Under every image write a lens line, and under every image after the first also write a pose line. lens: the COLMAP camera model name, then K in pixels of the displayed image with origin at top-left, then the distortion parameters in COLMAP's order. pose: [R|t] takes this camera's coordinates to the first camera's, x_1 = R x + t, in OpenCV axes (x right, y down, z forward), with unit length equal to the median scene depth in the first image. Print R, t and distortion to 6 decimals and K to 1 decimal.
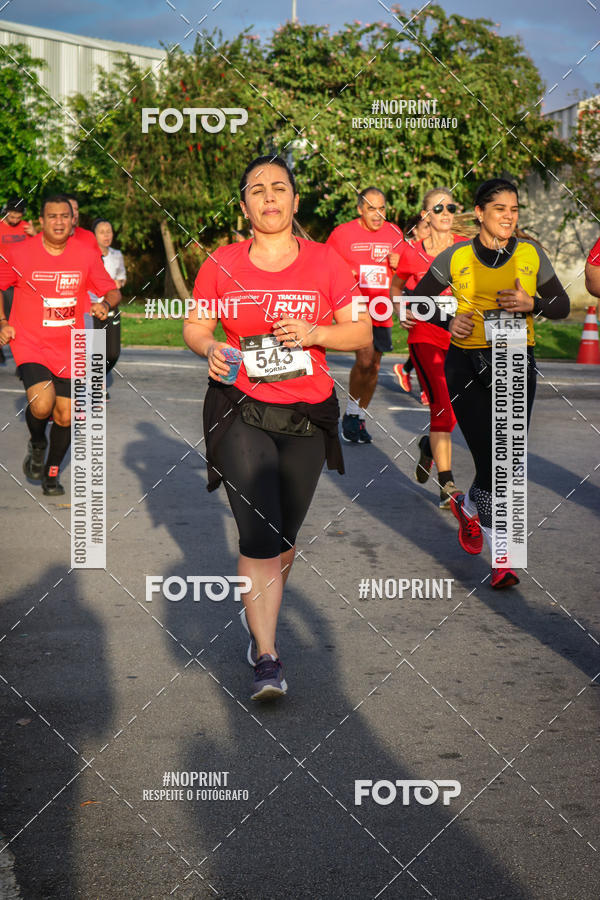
lens RADIAL K [[2253.2, 0, 302.2], [0, 2253.2, 450.7], [0, 0, 1]] dist [0.043026, 0.882856]
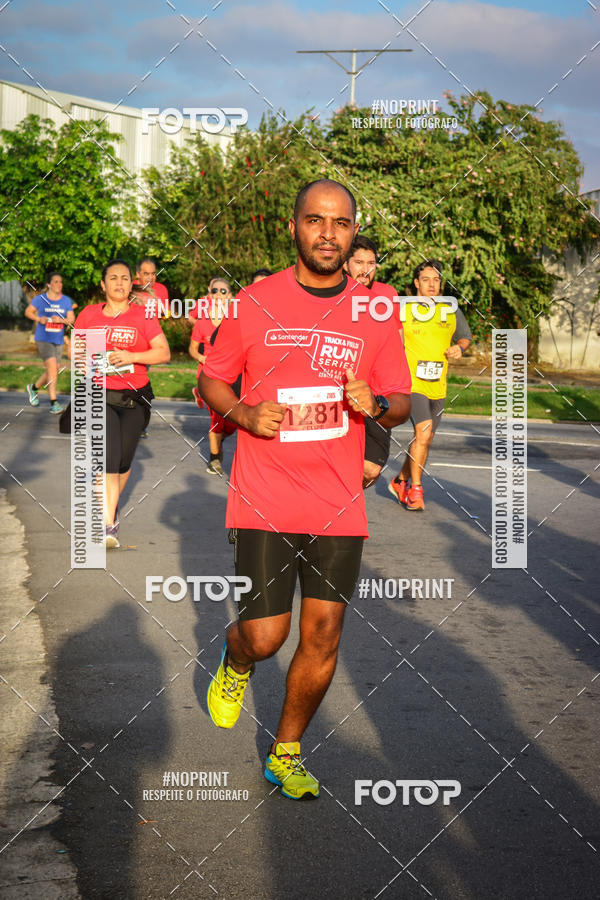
lens RADIAL K [[2094.0, 0, 295.5], [0, 2094.0, 473.9], [0, 0, 1]] dist [0.018633, 0.621656]
pose [[0.999346, 0.024841, -0.026263, 0.000053], [-0.025155, 0.999615, -0.011666, -0.000411], [0.025963, 0.012319, 0.999587, -0.002520]]
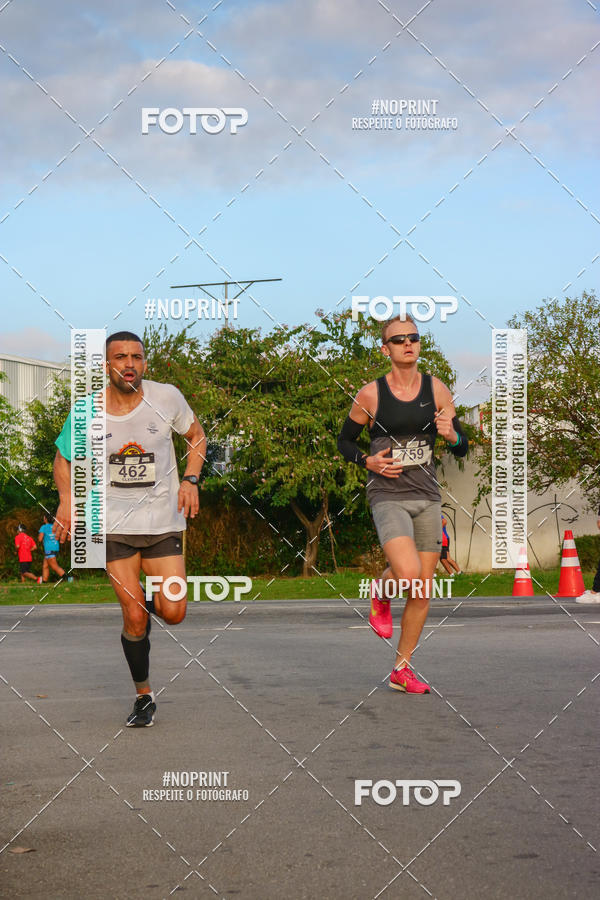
lens RADIAL K [[1959.1, 0, 301.6], [0, 1959.1, 450.1], [0, 0, 1]] dist [0.062803, 0.102863]
pose [[0.998619, -0.033930, 0.040122, -0.008629], [0.039653, 0.987626, -0.151732, 0.018797], [-0.034477, 0.153114, 0.987607, 0.050938]]
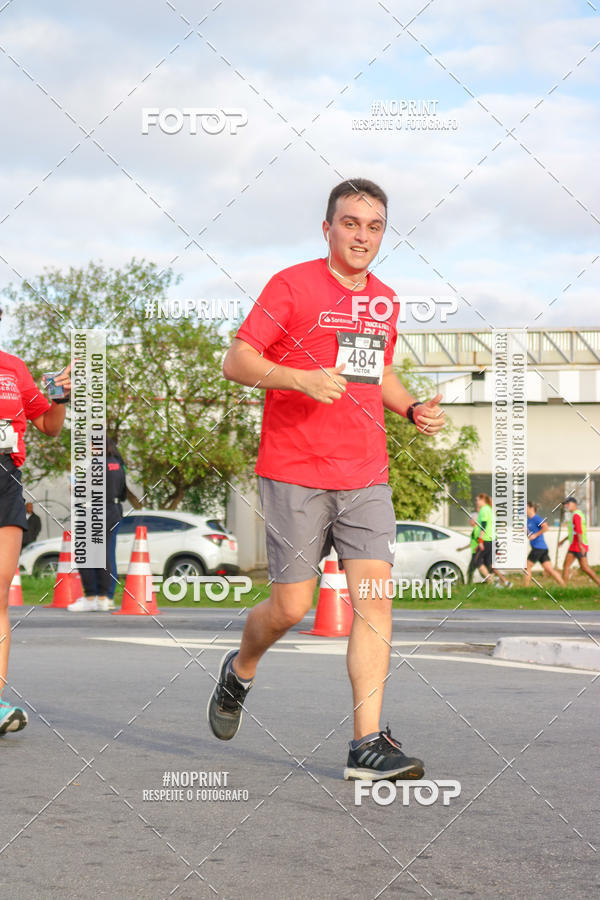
lens RADIAL K [[2055.3, 0, 296.5], [0, 2055.3, 451.5], [0, 0, 1]] dist [0.021887, -0.025946]
pose [[0.955021, 0.013007, 0.296251, -0.006169], [0.030723, 0.989321, -0.142478, 0.012132], [-0.294941, 0.145172, 0.944423, 0.130616]]
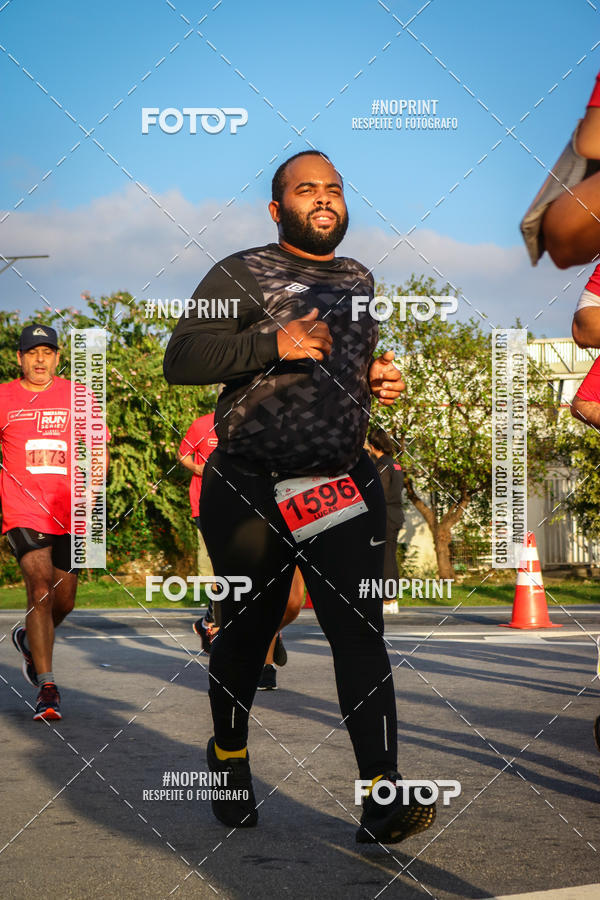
lens RADIAL K [[2253.2, 0, 302.2], [0, 2253.2, 450.7], [0, 0, 1]] dist [0.043026, 0.882856]
pose [[0.991910, -0.017913, 0.125675, 0.009442], [0.036213, 0.988787, -0.144878, 0.024395], [-0.121670, 0.148257, 0.981436, 0.001771]]
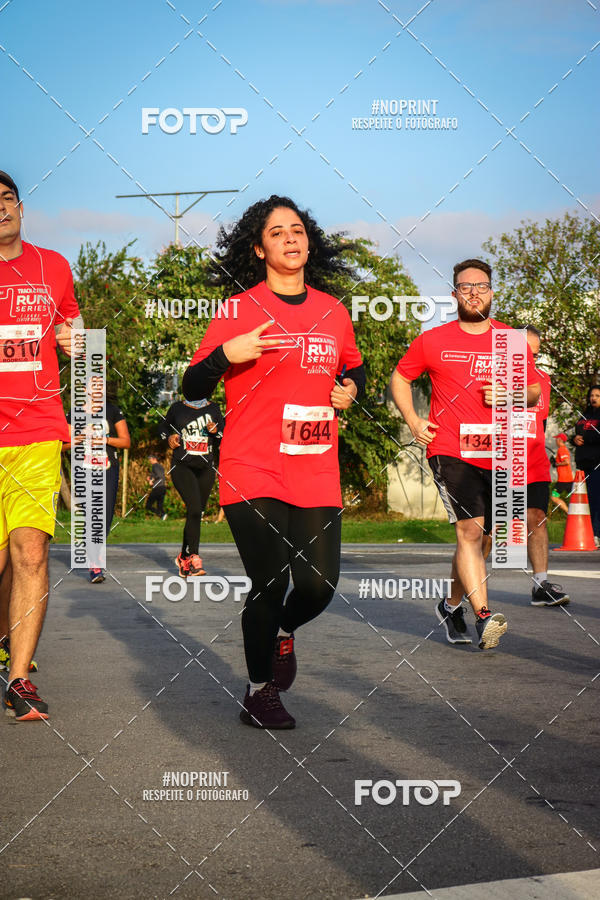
lens RADIAL K [[2253.2, 0, 302.2], [0, 2253.2, 450.7], [0, 0, 1]] dist [0.043026, 0.882856]
pose [[0.998630, -0.016303, 0.049728, 0.000702], [0.022077, 0.992783, -0.117873, 0.023494], [-0.047448, 0.118810, 0.991783, 0.002198]]
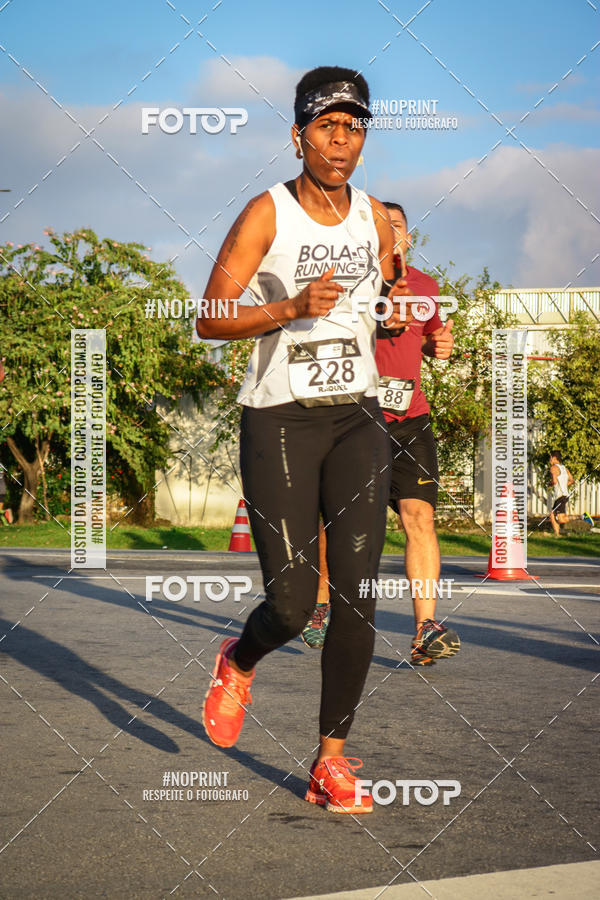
lens RADIAL K [[2245.8, 0, 302.4], [0, 2245.8, 433.0], [0, 0, 1]] dist [0.095243, -0.138619]
pose [[0.988701, 0.006847, 0.149747, 0.004028], [0.012618, 0.991609, -0.128652, 0.023592], [-0.149372, 0.129088, 0.980318, 0.013966]]
